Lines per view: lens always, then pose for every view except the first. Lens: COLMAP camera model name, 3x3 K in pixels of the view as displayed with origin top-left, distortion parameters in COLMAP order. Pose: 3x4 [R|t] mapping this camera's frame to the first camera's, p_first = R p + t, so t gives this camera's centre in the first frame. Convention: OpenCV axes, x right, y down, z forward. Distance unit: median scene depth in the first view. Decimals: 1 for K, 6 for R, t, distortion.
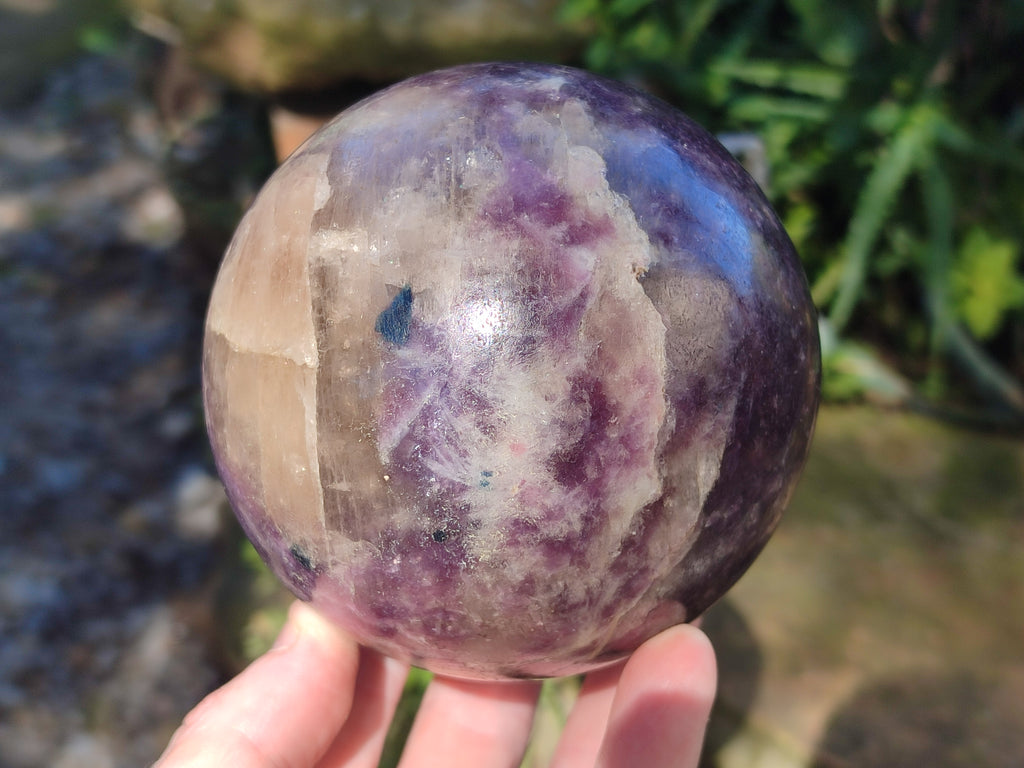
lens RADIAL K [[1543.8, 0, 500.3], [0, 1543.8, 384.9], [0, 0, 1]] dist [0.385281, -2.206904]
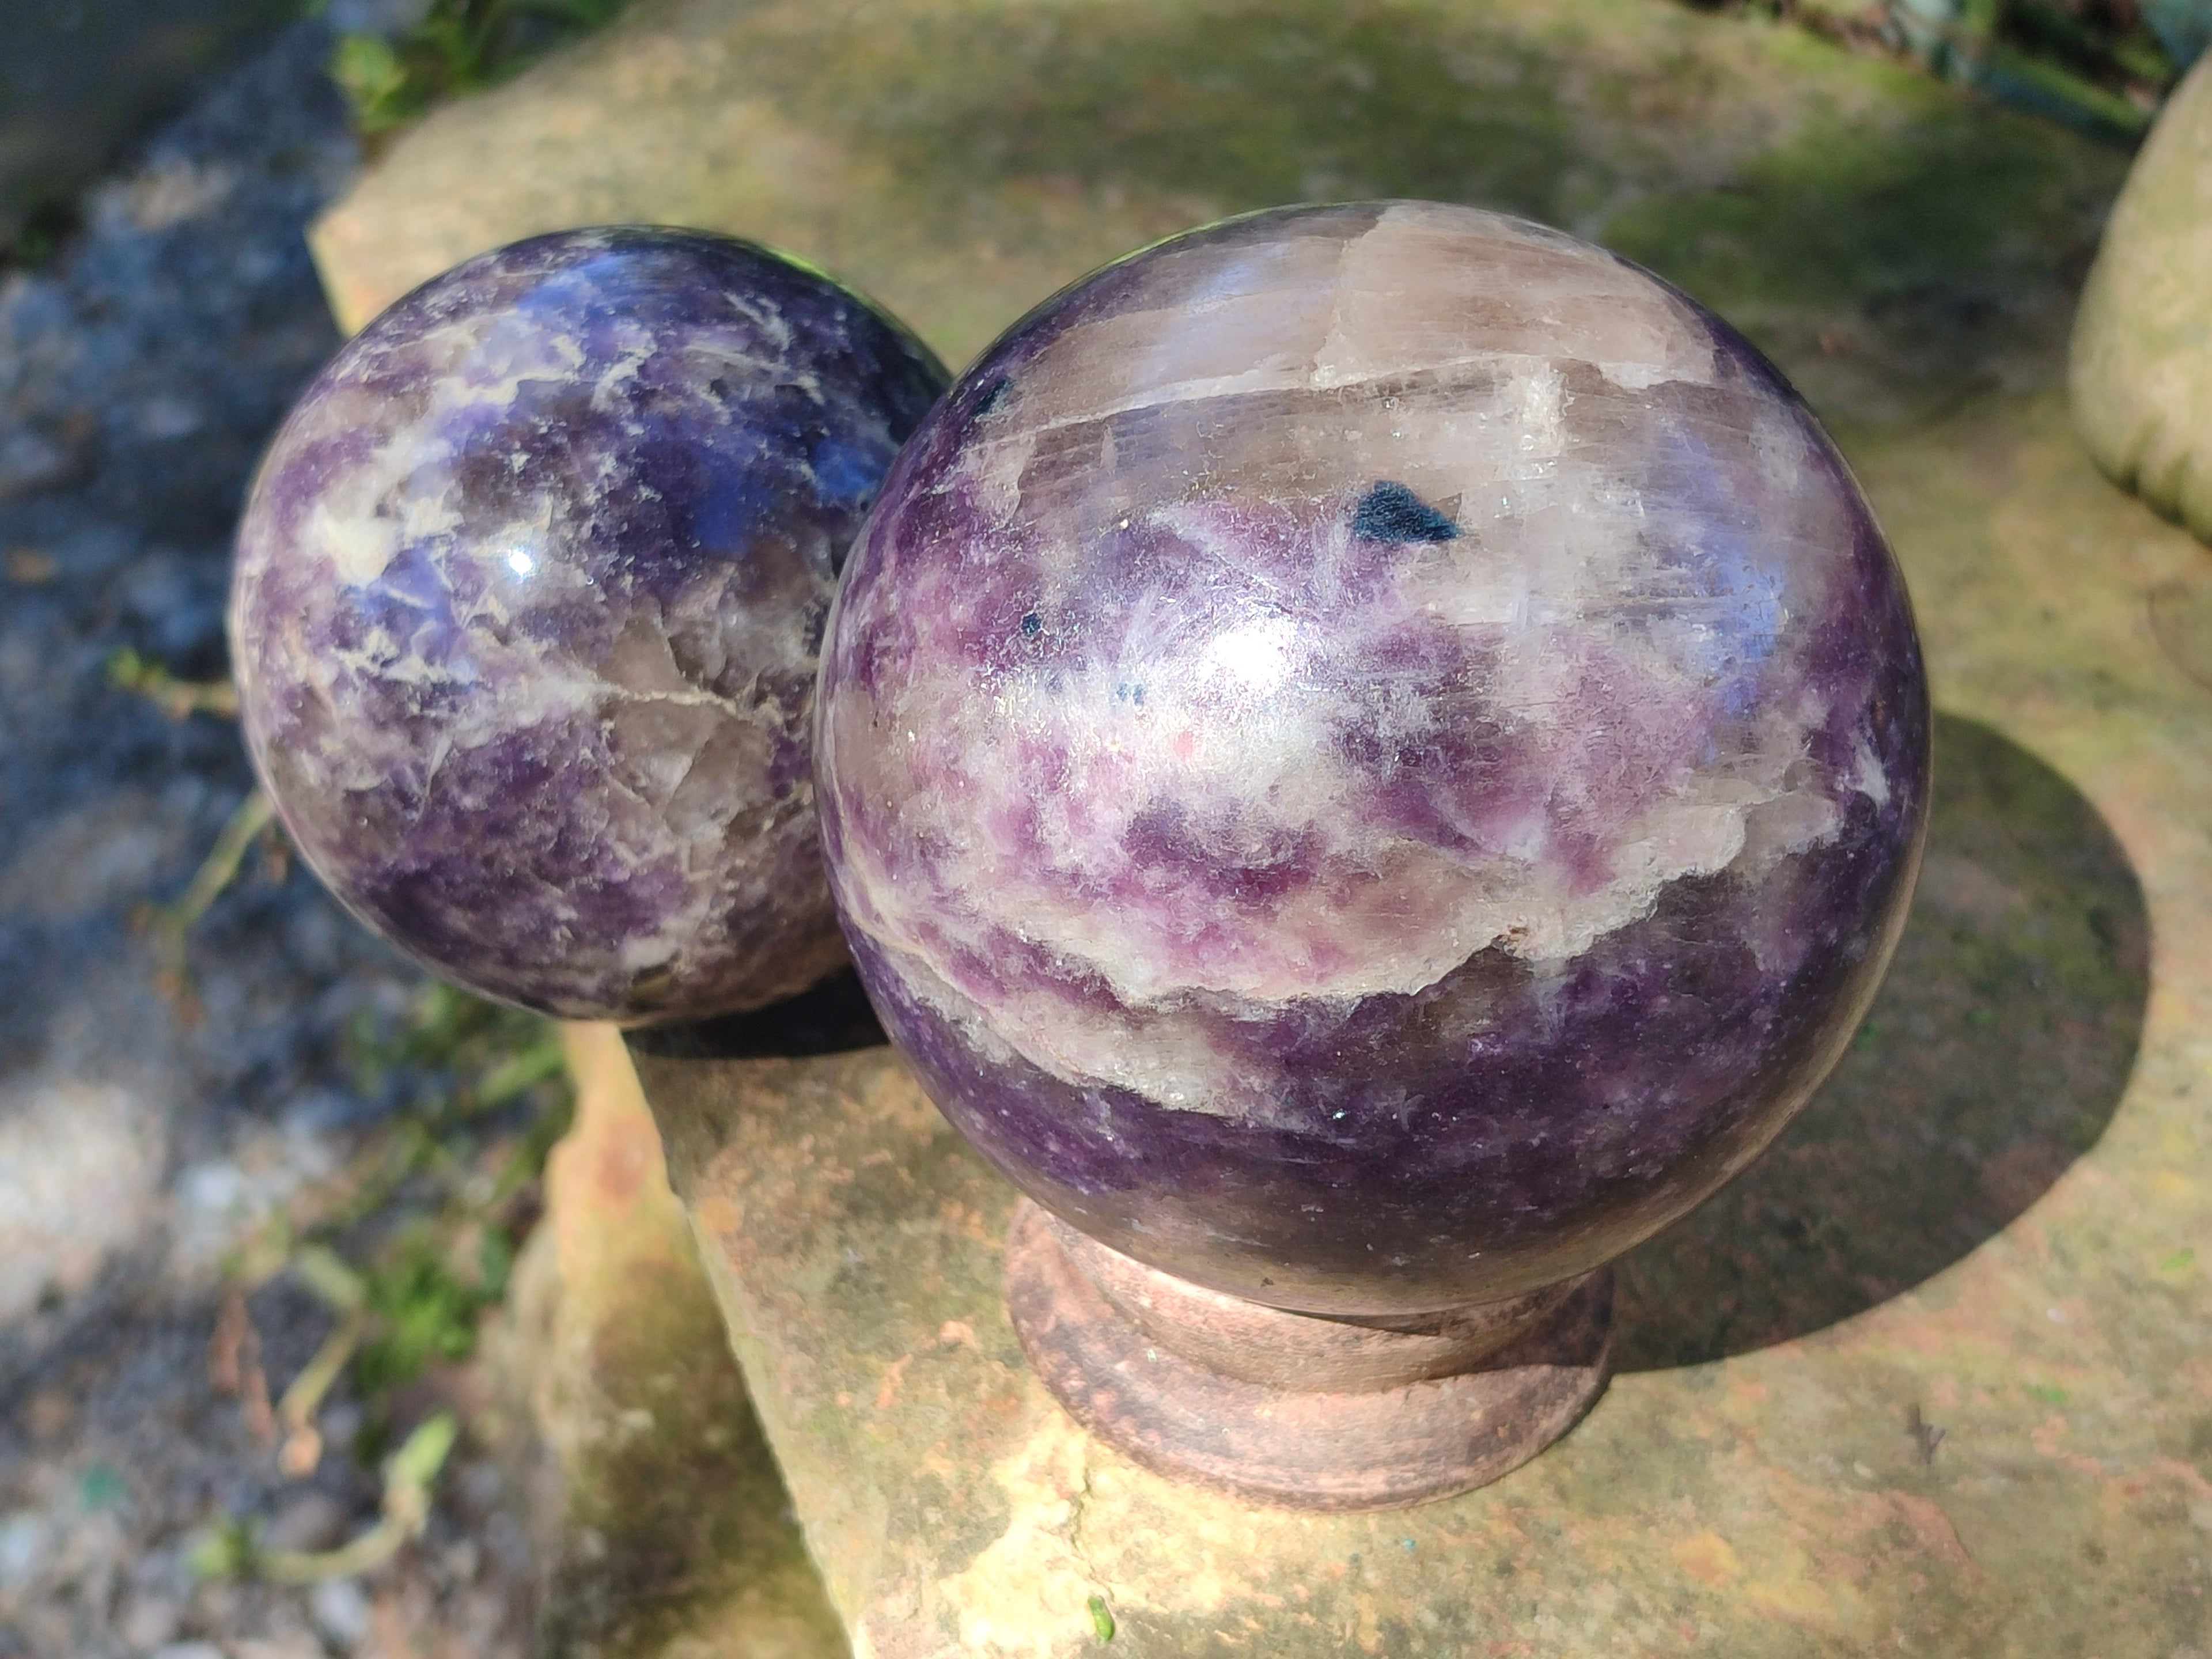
lens RADIAL K [[3334.8, 0, 1080.7], [0, 3334.8, 831.4], [0, 0, 1]] dist [0.385281, -2.206904]
pose [[0.058642, 0.997409, -0.041658, 0.090369], [-0.987515, 0.064071, 0.143910, -0.094509], [0.146206, 0.032699, 0.988714, -0.226050]]
